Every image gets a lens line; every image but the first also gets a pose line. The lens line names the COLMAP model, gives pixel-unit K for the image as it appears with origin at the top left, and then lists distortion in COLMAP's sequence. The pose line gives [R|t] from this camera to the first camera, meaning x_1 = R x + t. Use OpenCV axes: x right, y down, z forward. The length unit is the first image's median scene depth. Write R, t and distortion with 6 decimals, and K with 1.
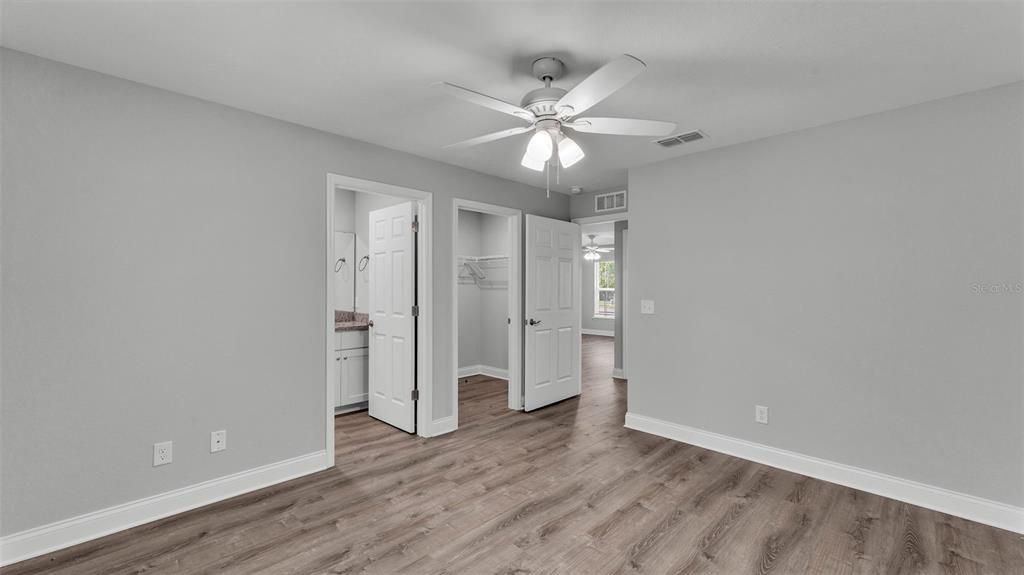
lens RADIAL K [[414.8, 0, 507.2], [0, 414.8, 288.8], [0, 0, 1]] dist [-0.000836, 0.000462]
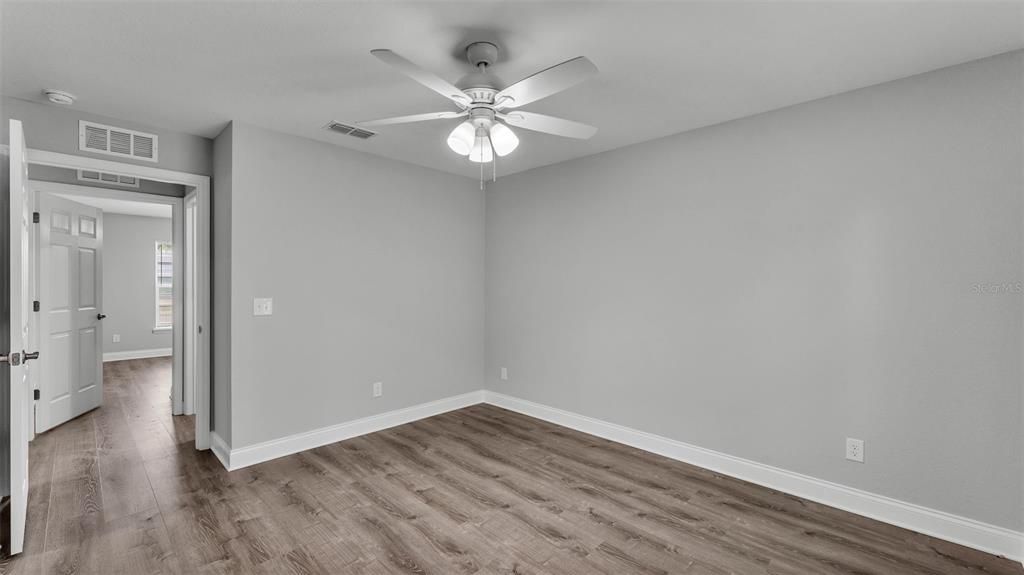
lens RADIAL K [[418.5, 0, 523.7], [0, 418.5, 287.5], [0, 0, 1]] dist [-0.000532, -0.000755]
pose [[-0.044065, -0.011855, 0.998958, -0.759735], [0.001165, 0.999928, 0.011918, -0.001971], [-0.999028, 0.001689, -0.044048, 0.813726]]
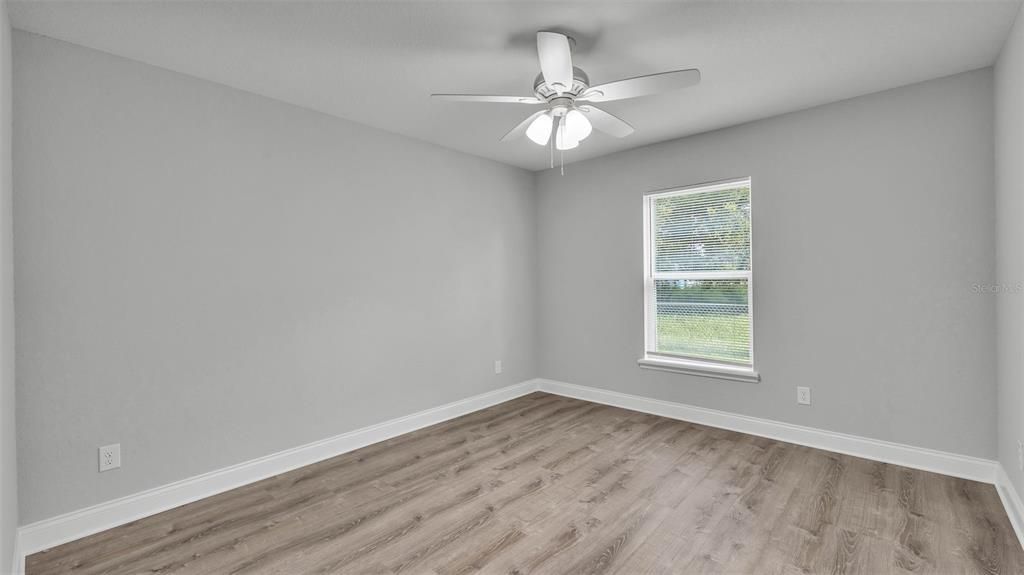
lens RADIAL K [[414.8, 0, 507.2], [0, 414.8, 288.8], [0, 0, 1]] dist [-0.000836, 0.000462]
pose [[-0.999054, 0.013108, -0.041453, 0.244425], [0.012054, 0.999600, 0.025578, 0.018757], [0.041772, 0.025054, -0.998813, 1.740916]]
